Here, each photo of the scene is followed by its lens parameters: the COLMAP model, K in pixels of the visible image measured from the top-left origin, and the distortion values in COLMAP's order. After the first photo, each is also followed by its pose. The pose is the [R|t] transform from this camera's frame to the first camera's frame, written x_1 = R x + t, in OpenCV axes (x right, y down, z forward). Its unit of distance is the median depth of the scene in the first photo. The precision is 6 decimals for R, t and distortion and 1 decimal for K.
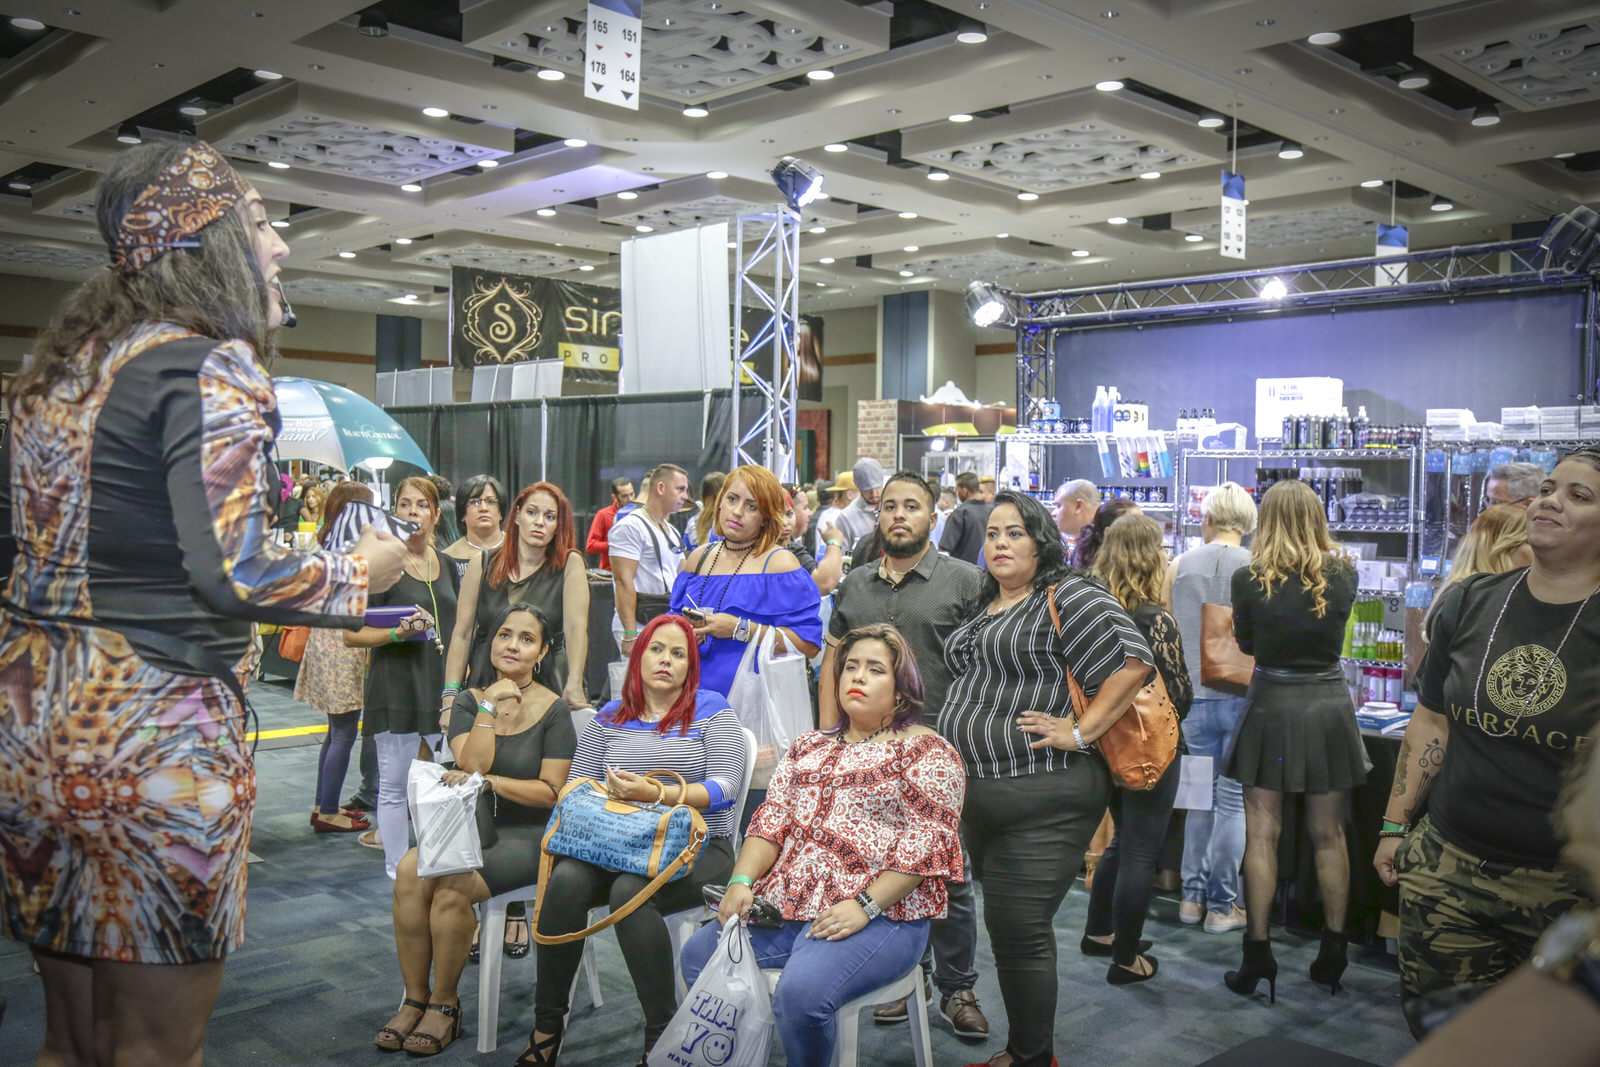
lens RADIAL K [[1496.4, 0, 800.0], [0, 1496.4, 533.5], [0, 0, 1]] dist [-0.065886, 0.139146]
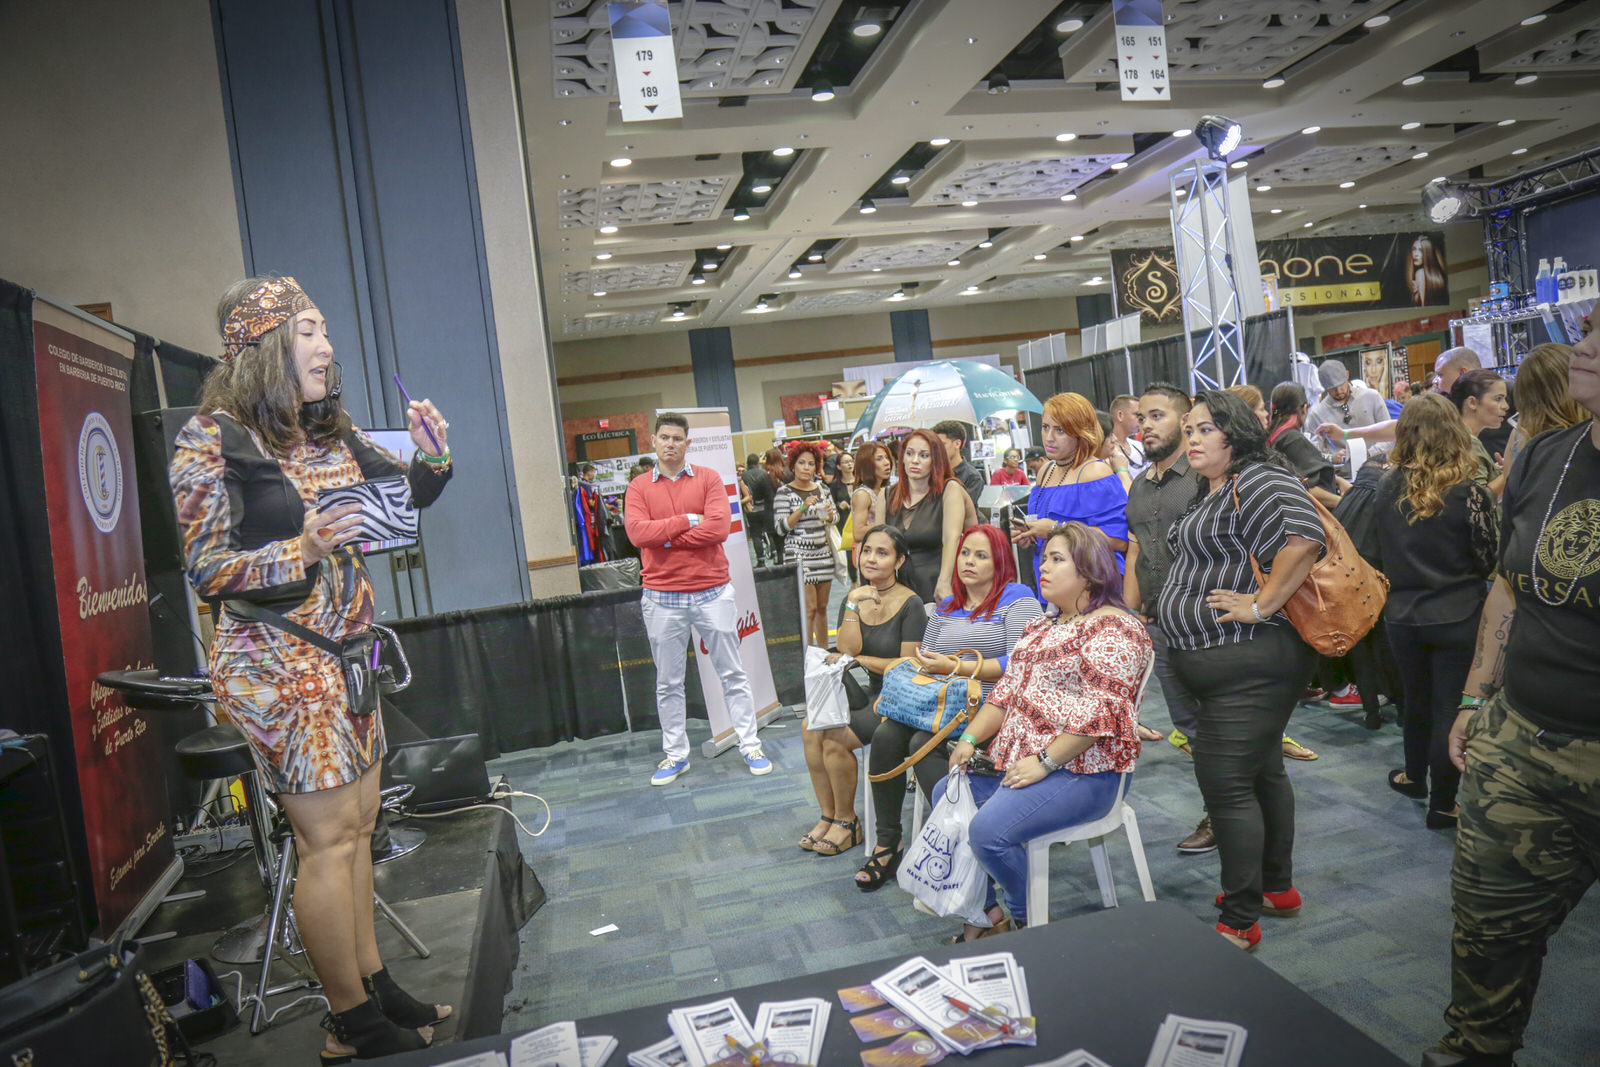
lens RADIAL K [[1123.3, 0, 801.4], [0, 1123.3, 563.7], [0, 0, 1]] dist [-0.105461, 0.060572]
pose [[0.841600, -0.067123, -0.535914, 0.305091], [0.117165, 0.991308, 0.059835, 0.013163], [0.527239, -0.113147, 0.842150, 0.132147]]
